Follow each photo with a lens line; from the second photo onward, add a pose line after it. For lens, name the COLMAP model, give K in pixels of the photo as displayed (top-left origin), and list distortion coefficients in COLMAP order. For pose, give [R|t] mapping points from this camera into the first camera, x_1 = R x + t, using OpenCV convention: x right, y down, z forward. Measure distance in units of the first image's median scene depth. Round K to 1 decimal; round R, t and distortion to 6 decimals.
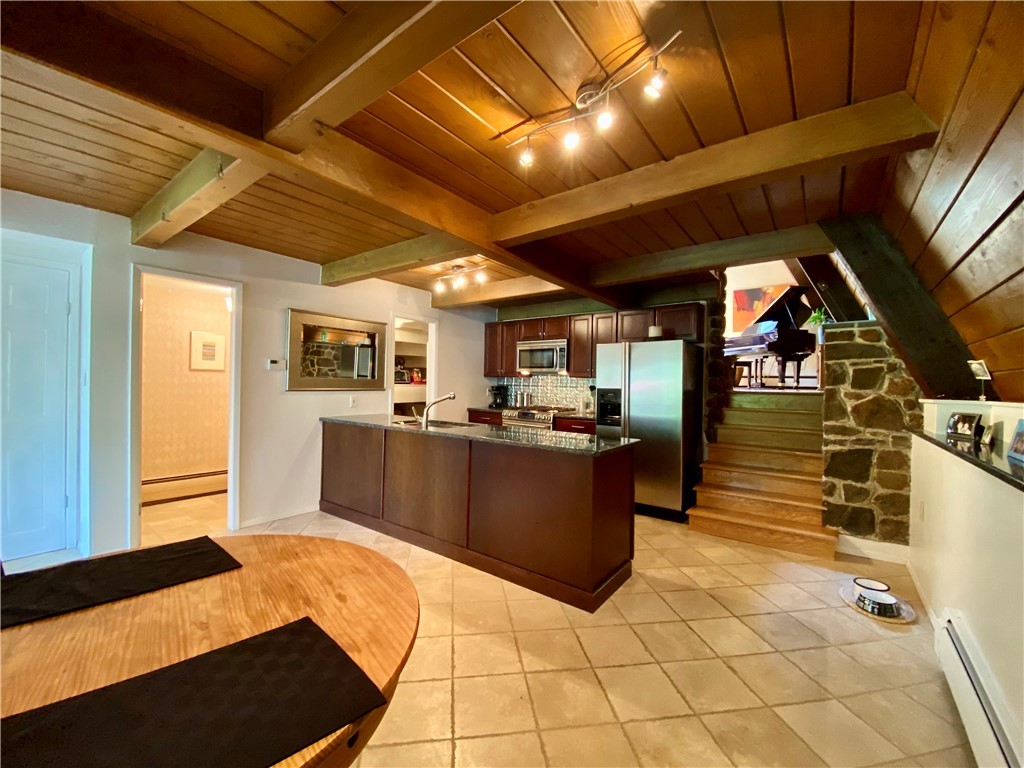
lens RADIAL K [[413.8, 0, 503.3], [0, 413.8, 382.2], [0, 0, 1]] dist [-0.002974, -0.000137]
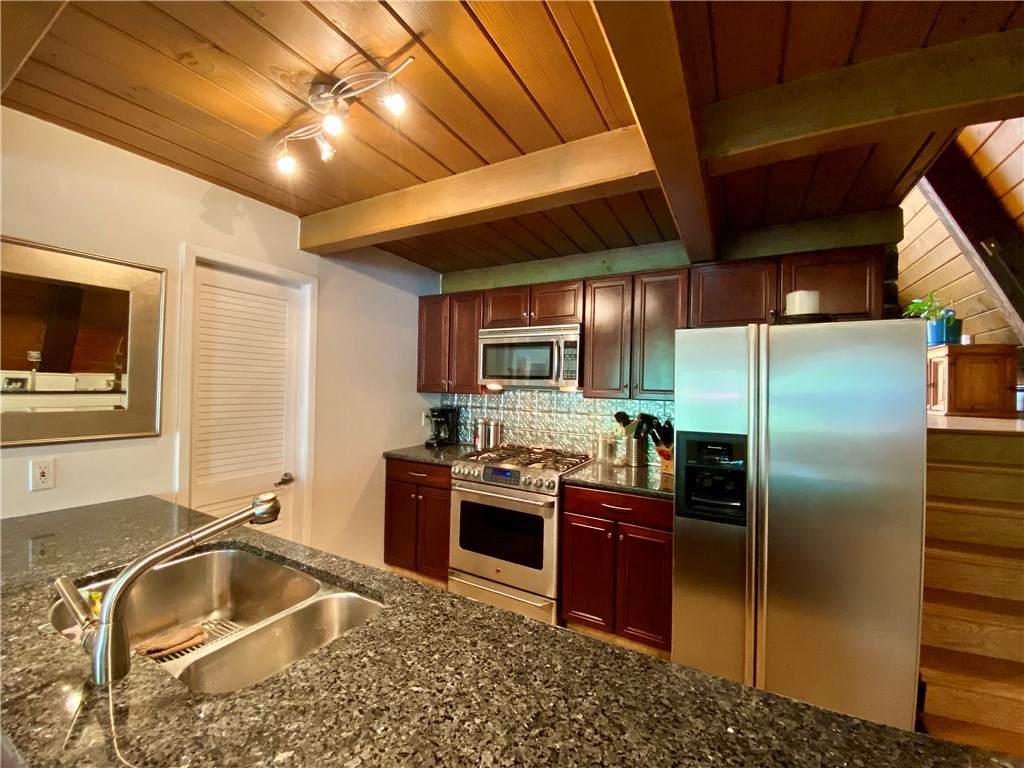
lens RADIAL K [[414.8, 0, 512.0], [0, 414.8, 384.0], [0, 0, 1]] dist [0.057964, -0.041525]
pose [[0.987210, 0.002861, 0.159401, -0.010166], [-0.003018, 0.999995, 0.000741, -0.025892], [-0.159398, -0.001212, 0.987214, 0.444741]]
